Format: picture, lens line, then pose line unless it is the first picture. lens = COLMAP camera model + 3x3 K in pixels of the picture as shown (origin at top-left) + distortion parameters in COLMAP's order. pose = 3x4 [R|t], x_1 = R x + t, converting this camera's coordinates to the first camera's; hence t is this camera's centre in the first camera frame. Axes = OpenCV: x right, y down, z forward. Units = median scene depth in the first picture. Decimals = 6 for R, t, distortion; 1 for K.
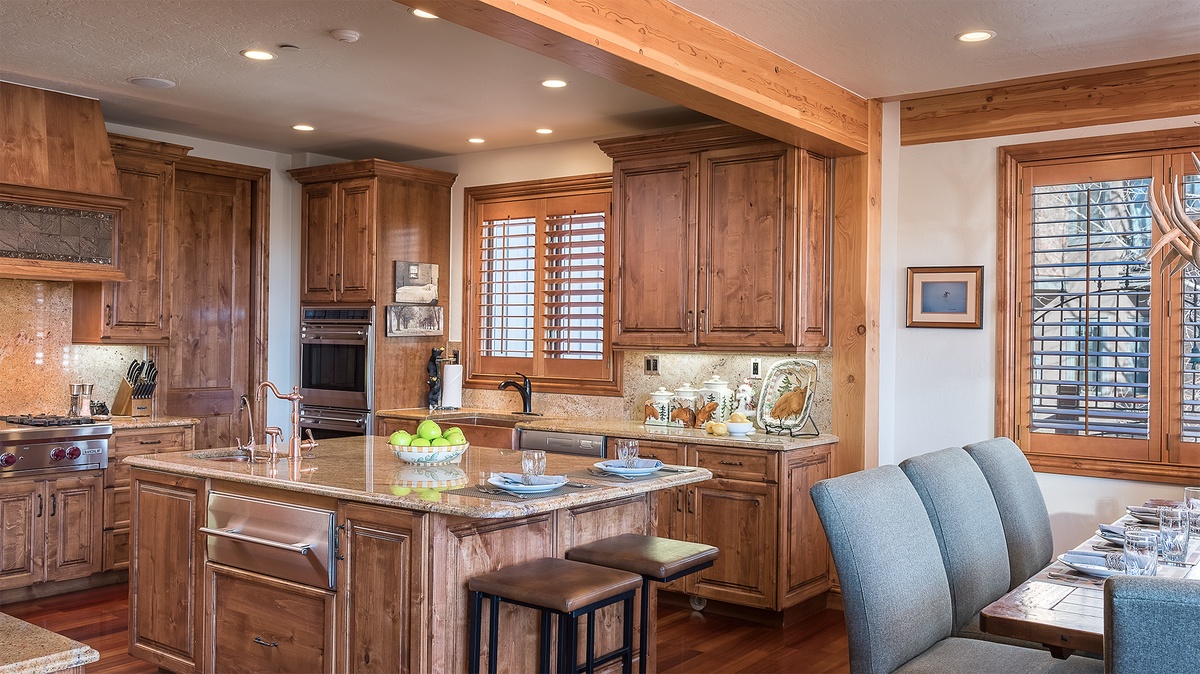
lens RADIAL K [[1002.5, 0, 600.0], [0, 1002.5, 337.0], [0, 0, 1]] dist [0.007796, 0.005239]
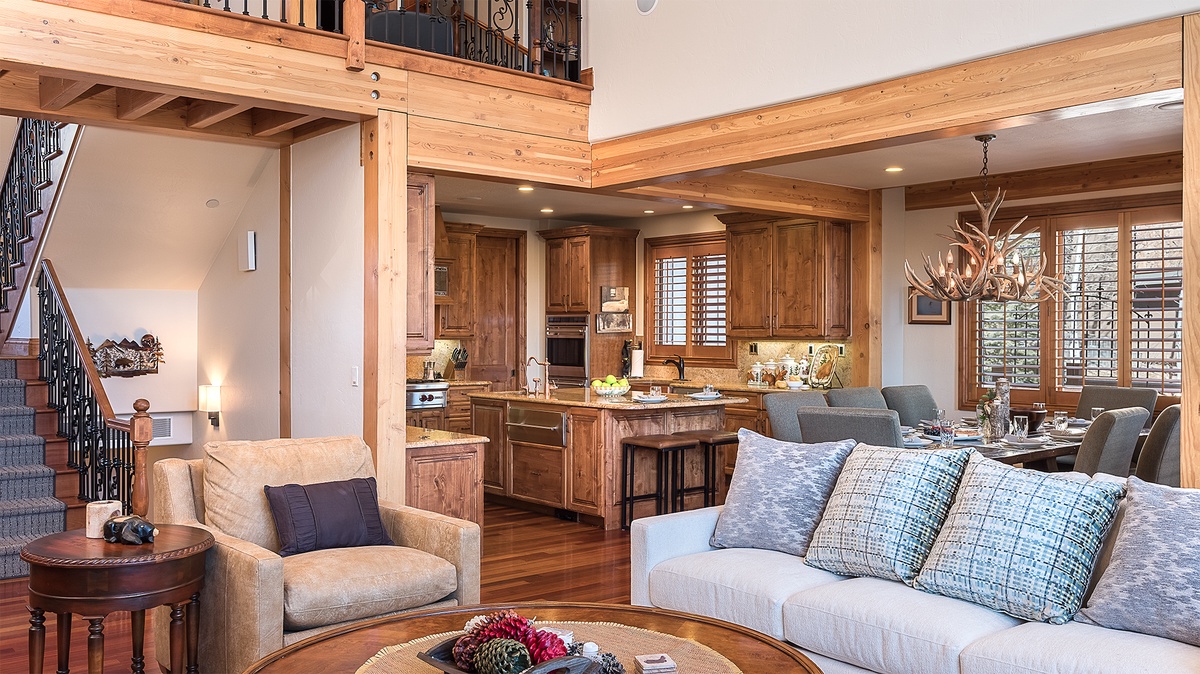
lens RADIAL K [[1002.5, 0, 600.0], [0, 1002.5, 337.0], [0, 0, 1]] dist [0.007796, 0.005239]
pose [[0.973997, -0.009823, -0.226347, 0.166706], [0.011043, 0.999931, 0.004125, -0.000644], [0.226291, -0.006517, 0.974038, -0.606979]]
